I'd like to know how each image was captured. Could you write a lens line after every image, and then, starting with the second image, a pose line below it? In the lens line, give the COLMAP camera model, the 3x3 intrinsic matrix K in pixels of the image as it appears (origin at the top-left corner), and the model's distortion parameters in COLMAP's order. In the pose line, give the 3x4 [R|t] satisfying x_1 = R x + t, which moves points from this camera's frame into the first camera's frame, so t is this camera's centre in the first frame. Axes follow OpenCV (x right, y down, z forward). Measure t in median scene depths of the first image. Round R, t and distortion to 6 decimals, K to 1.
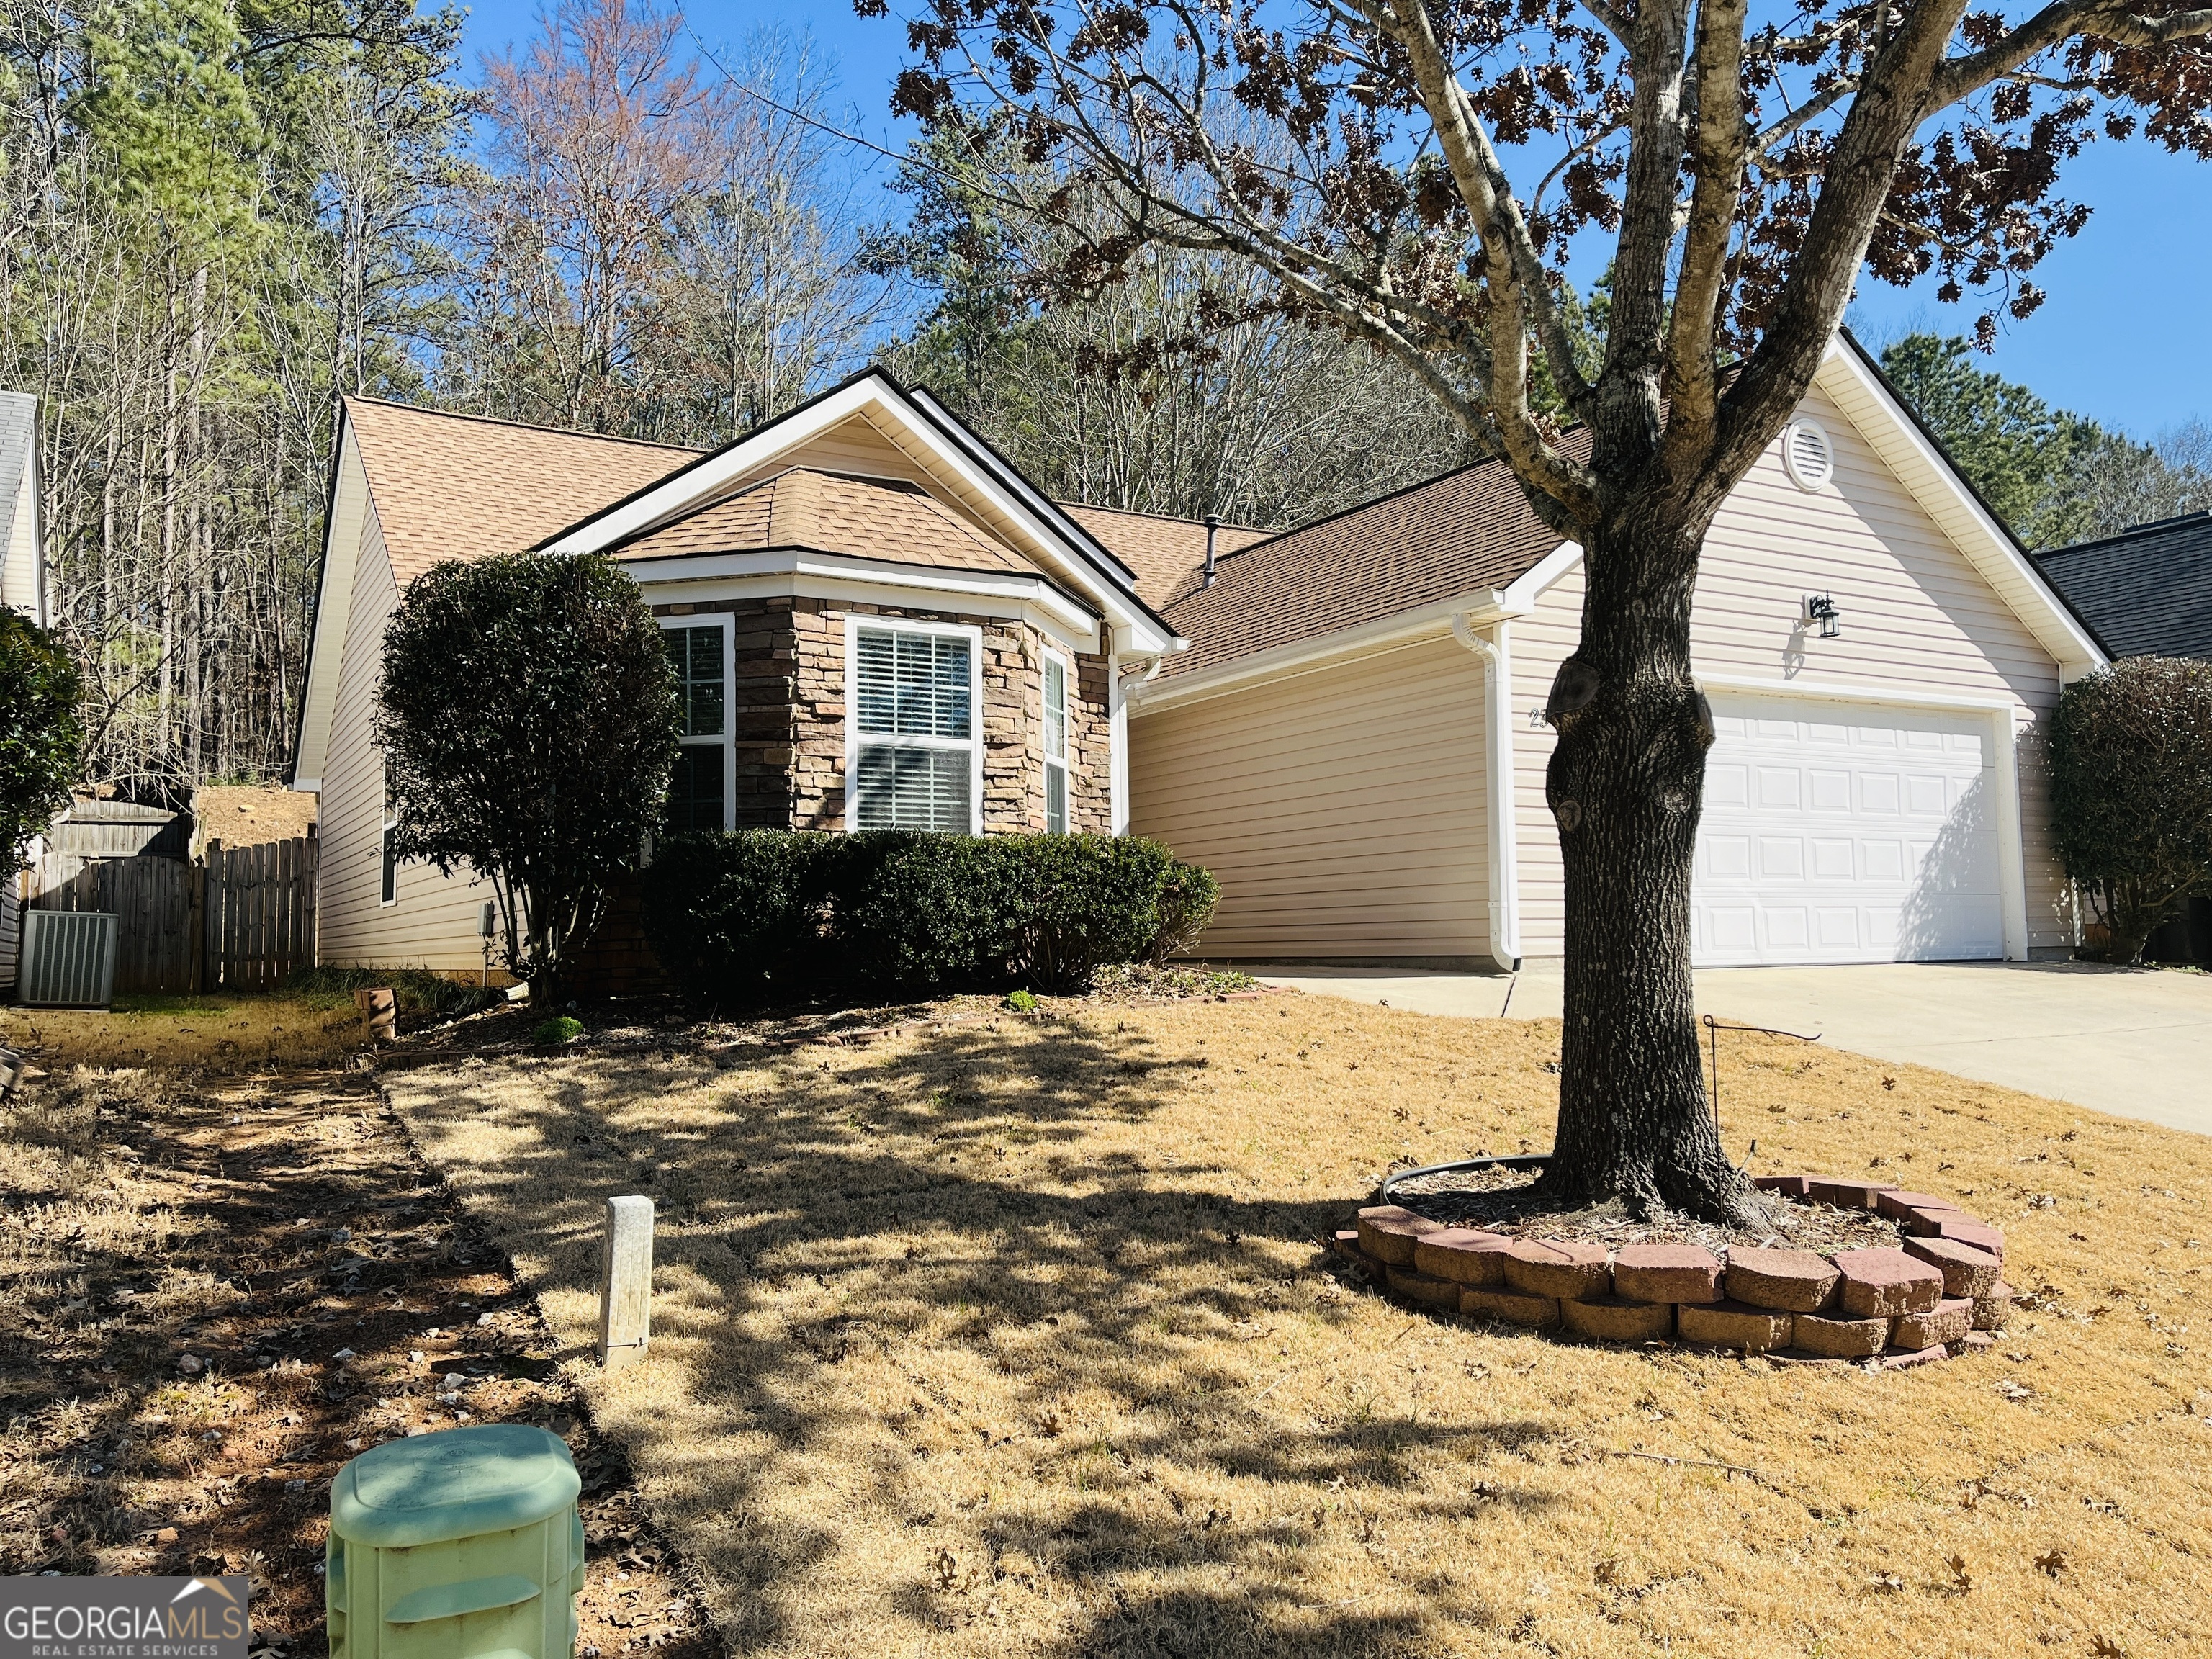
lens RADIAL K [[1677.8, 0, 1163.3], [0, 1677.8, 809.6], [0, 0, 1]] dist [0.082881, -0.108527]
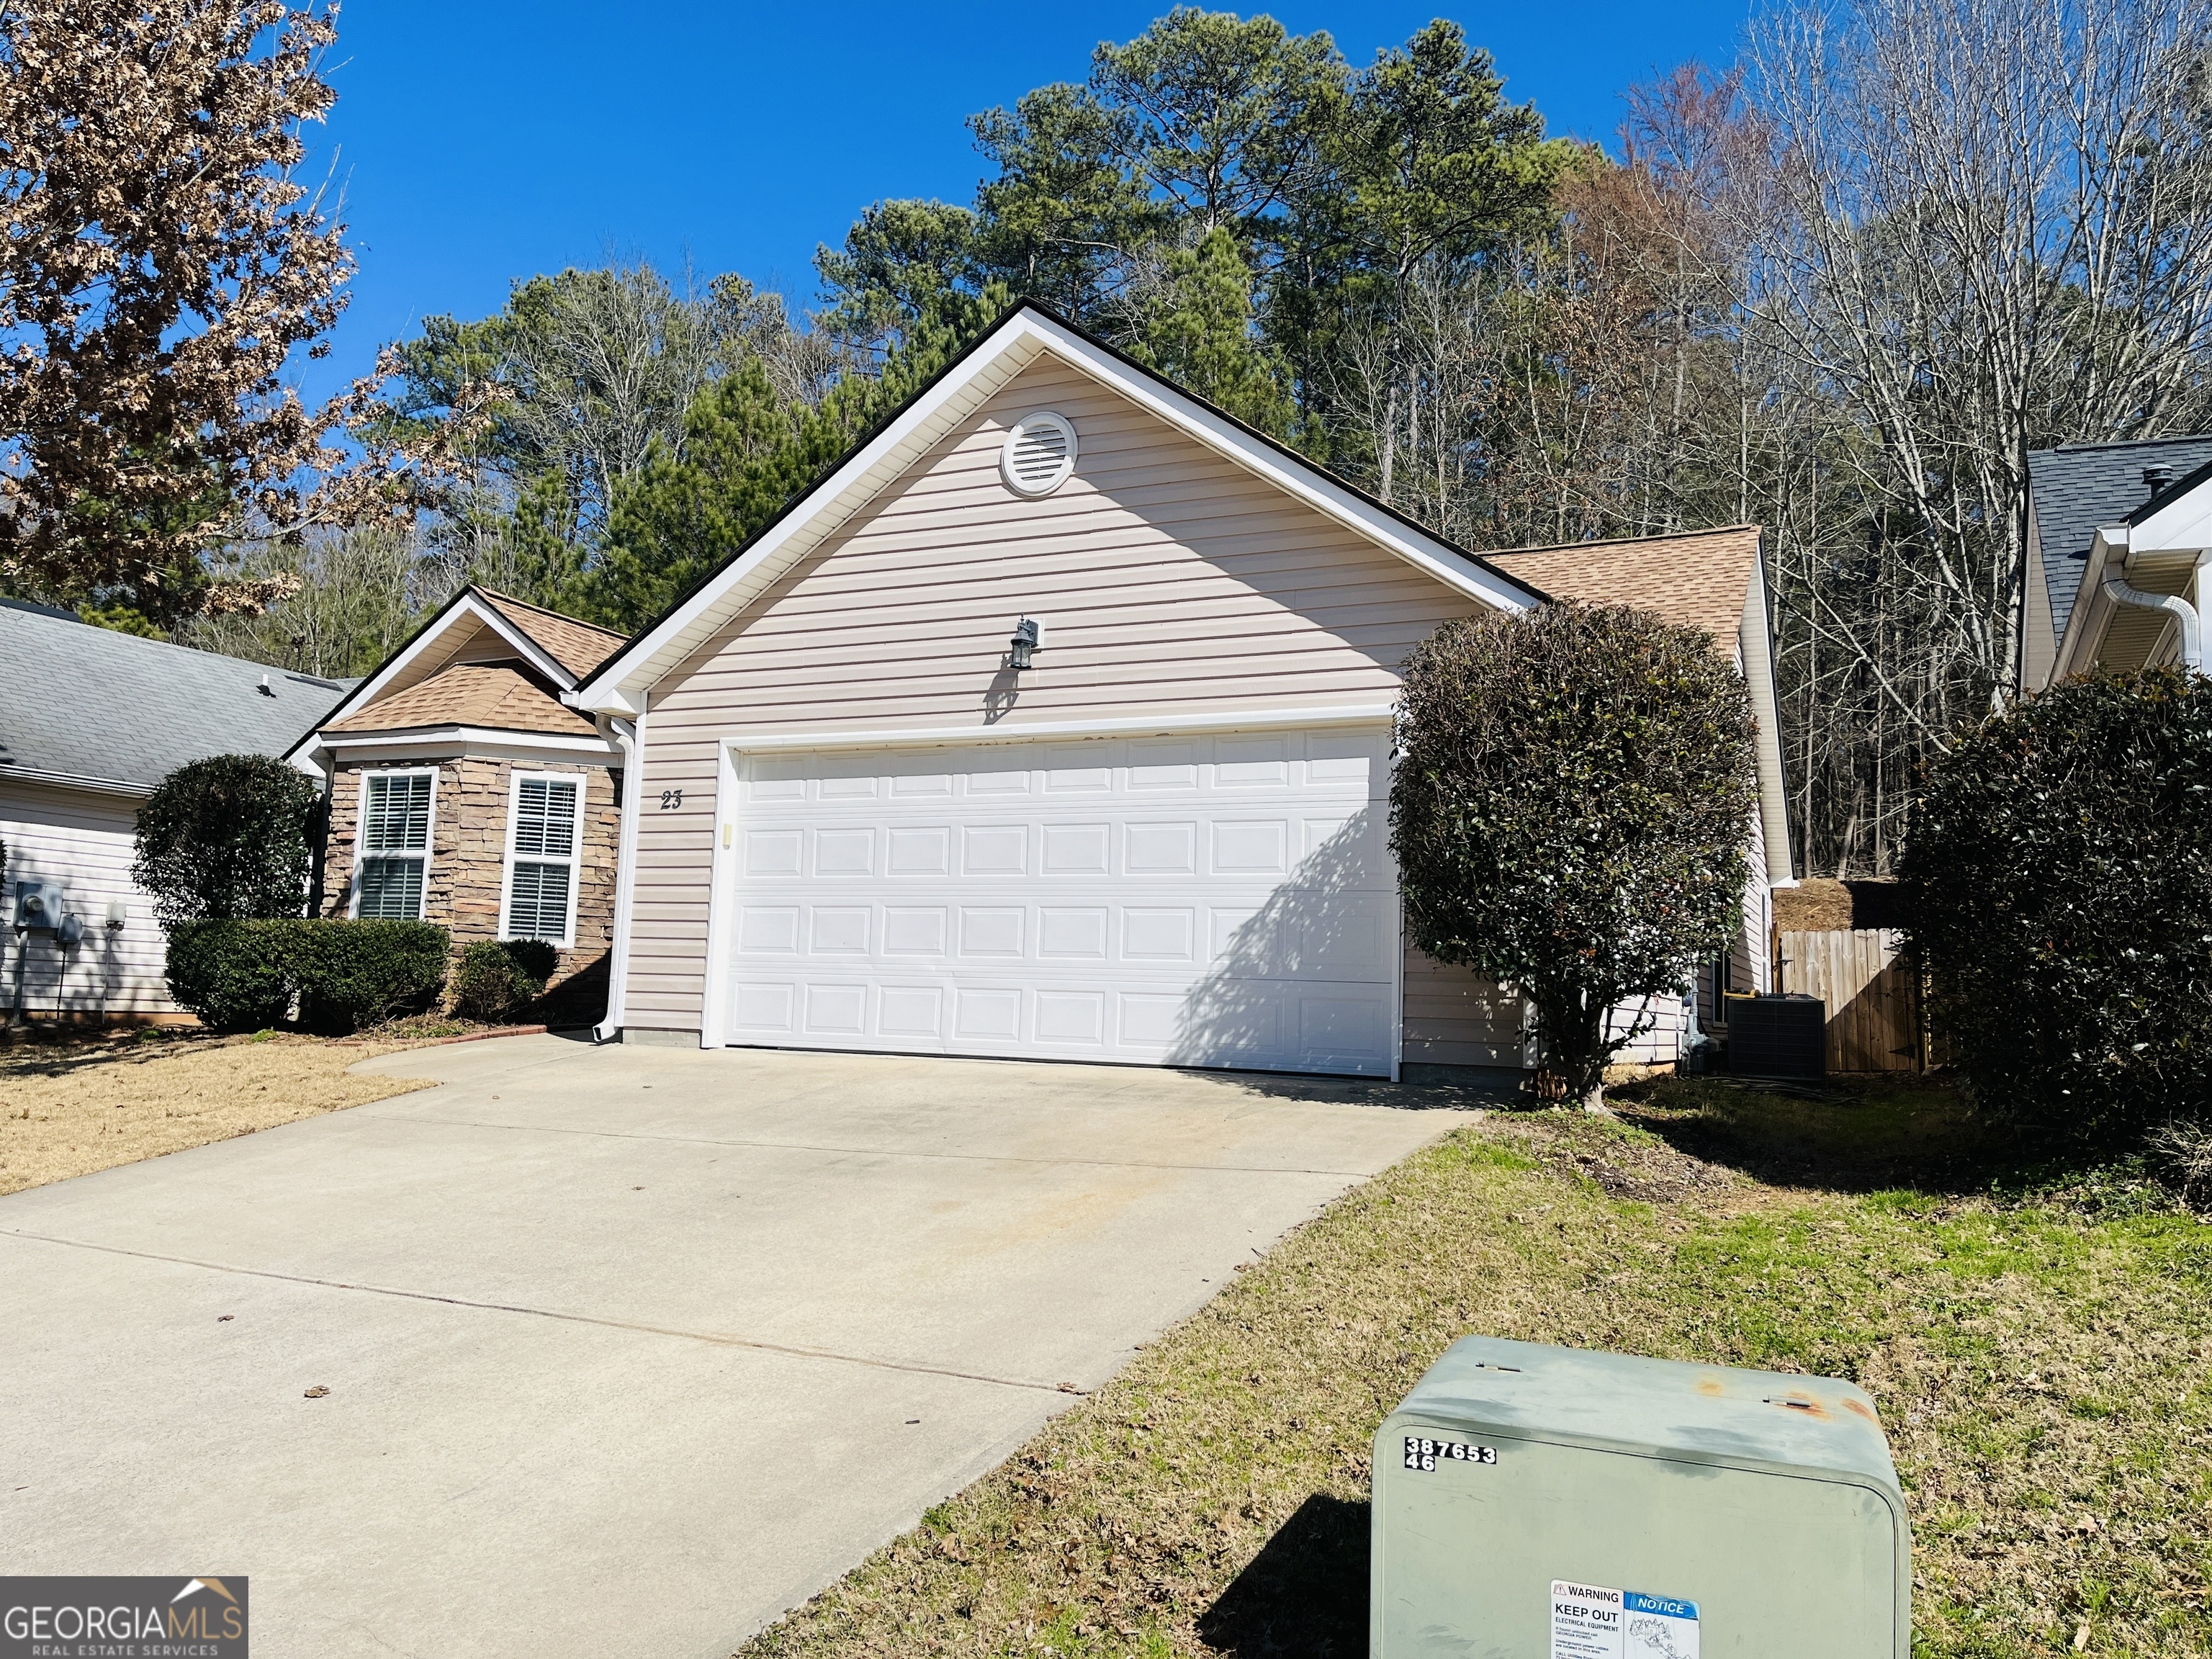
lens RADIAL K [[1677.8, 0, 1149.4], [0, 1677.8, 817.3], [0, 0, 1]] dist [0.082881, -0.108527]
pose [[0.555946, -0.060176, -0.829038, 1.353510], [0.027437, 0.998161, -0.054053, 0.023001], [0.830766, 0.007304, 0.556574, 0.715340]]
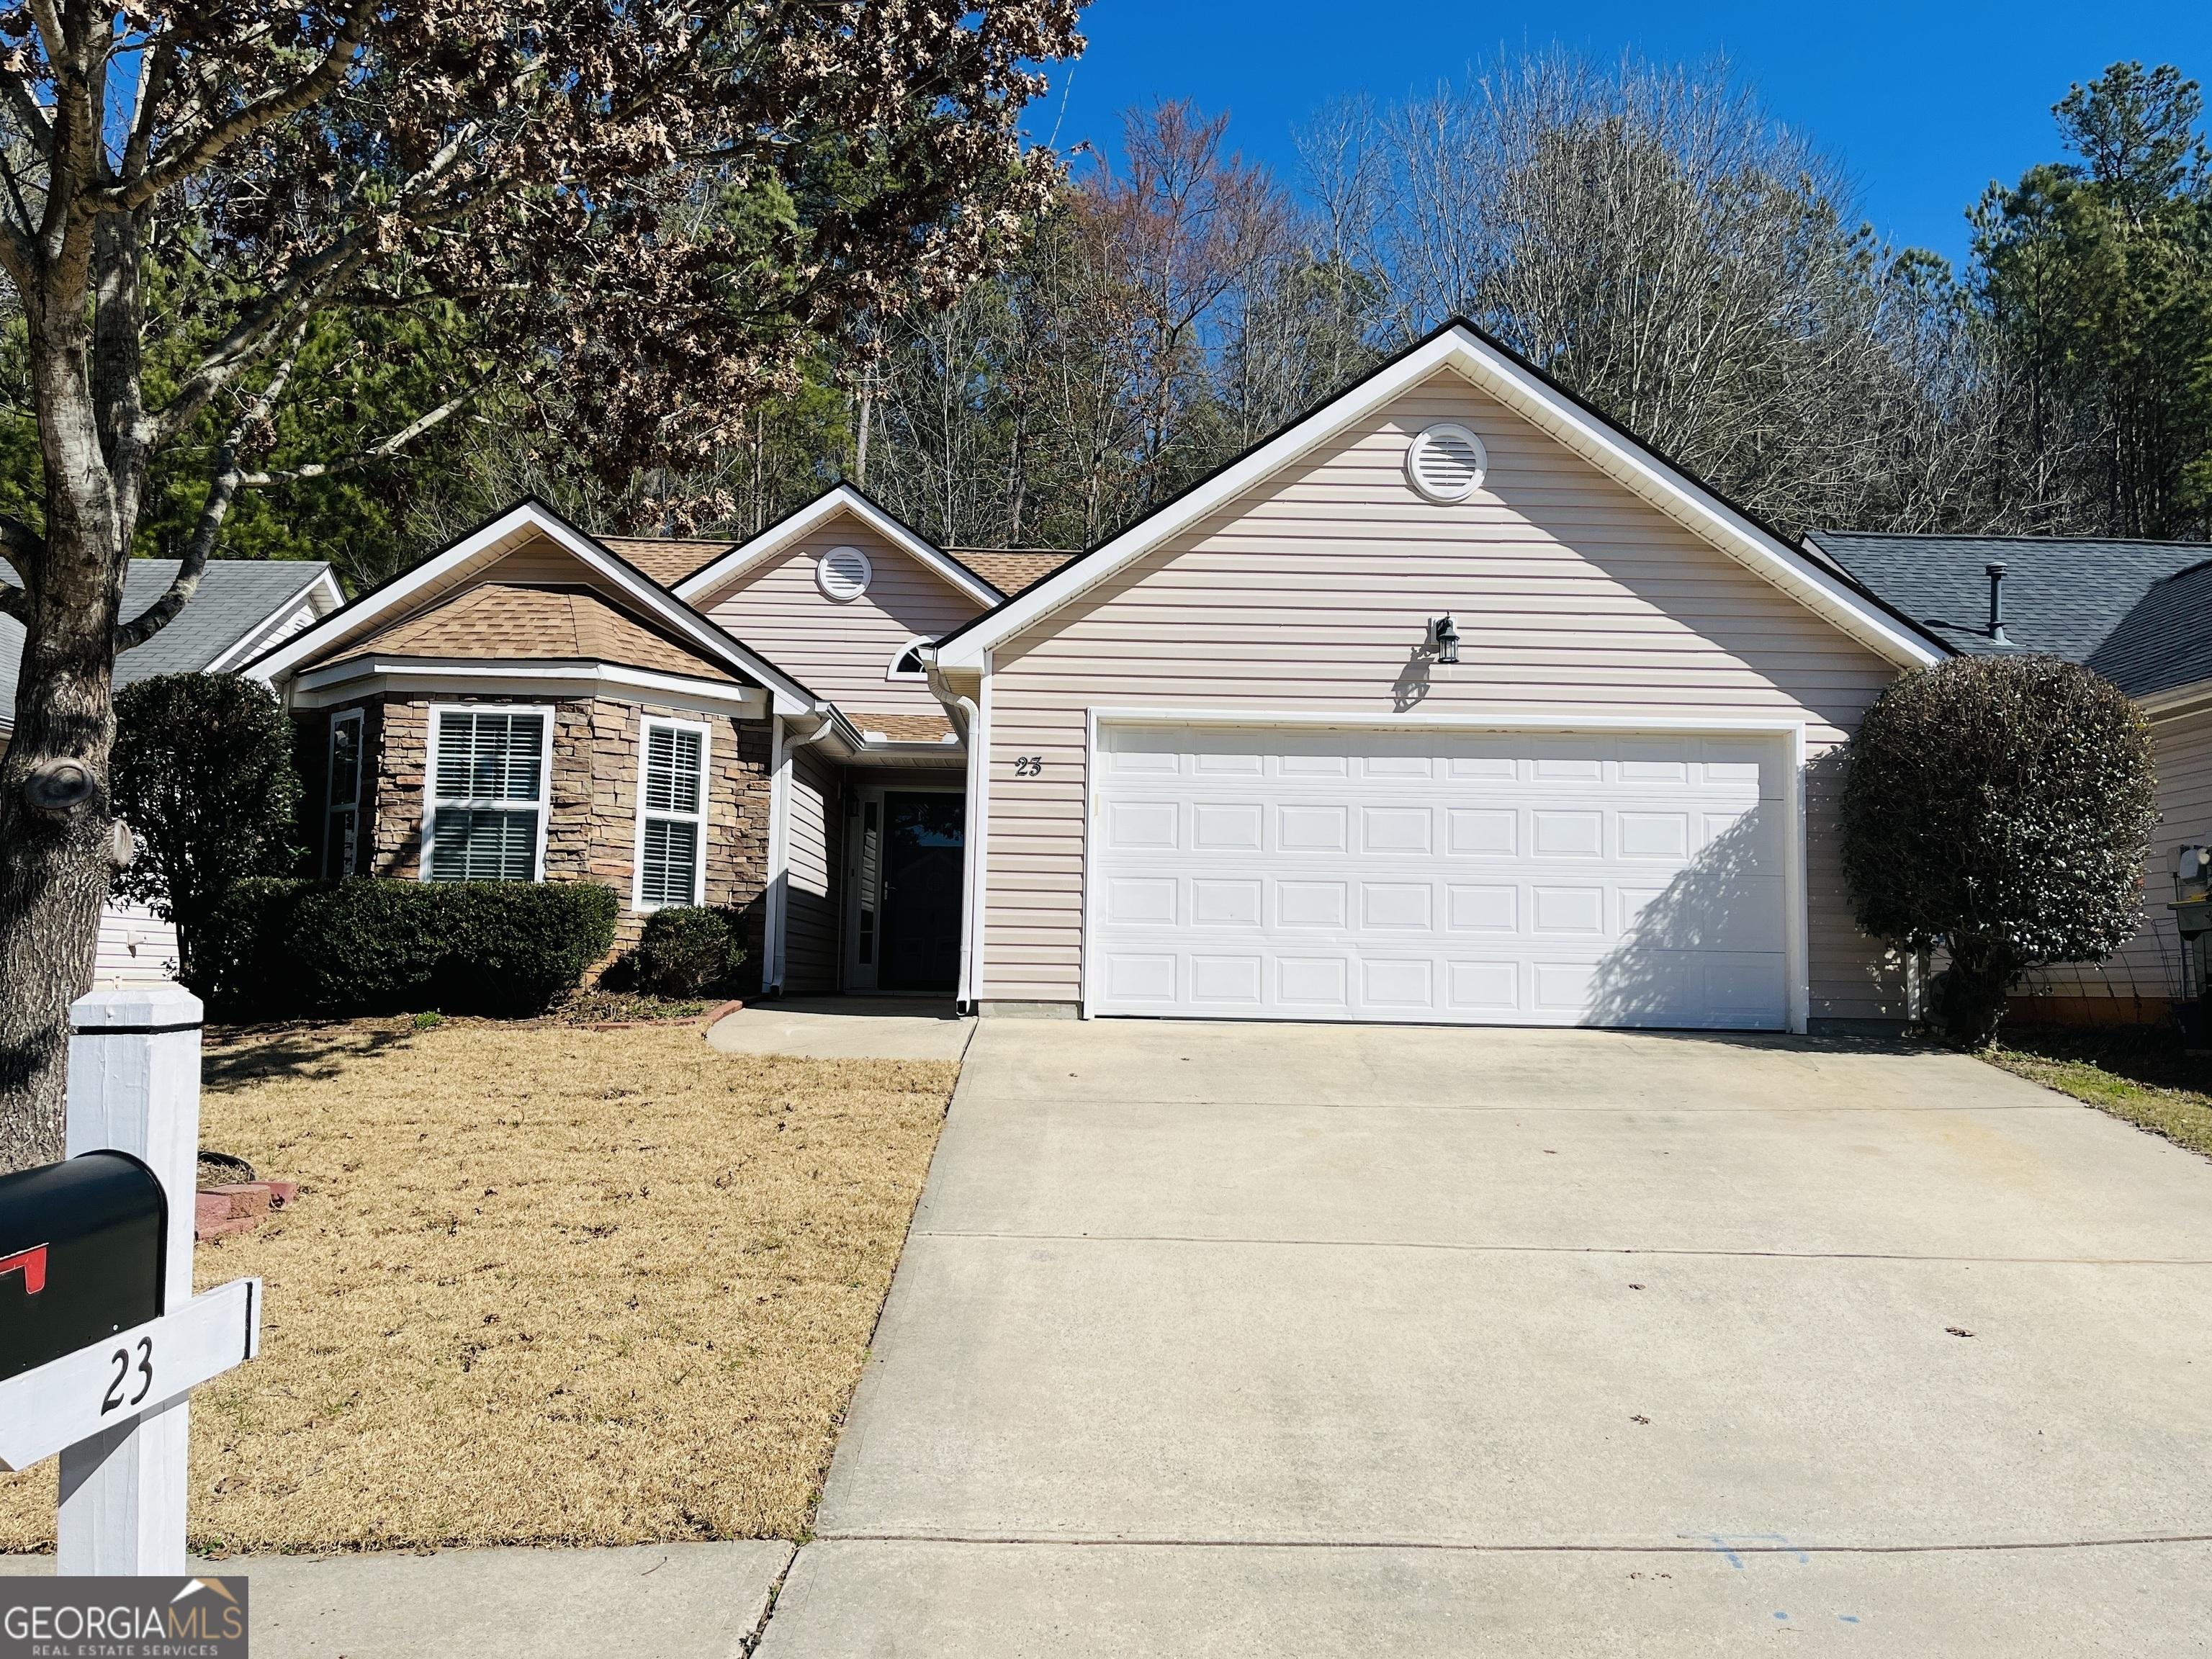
lens RADIAL K [[1677.8, 0, 1129.7], [0, 1677.8, 825.1], [0, 0, 1]] dist [0.082881, -0.108527]
pose [[0.869377, -0.013149, -0.493975, 0.834674], [0.007127, 0.999876, -0.014072, -0.004768], [0.494099, 0.008713, 0.869362, 0.164530]]
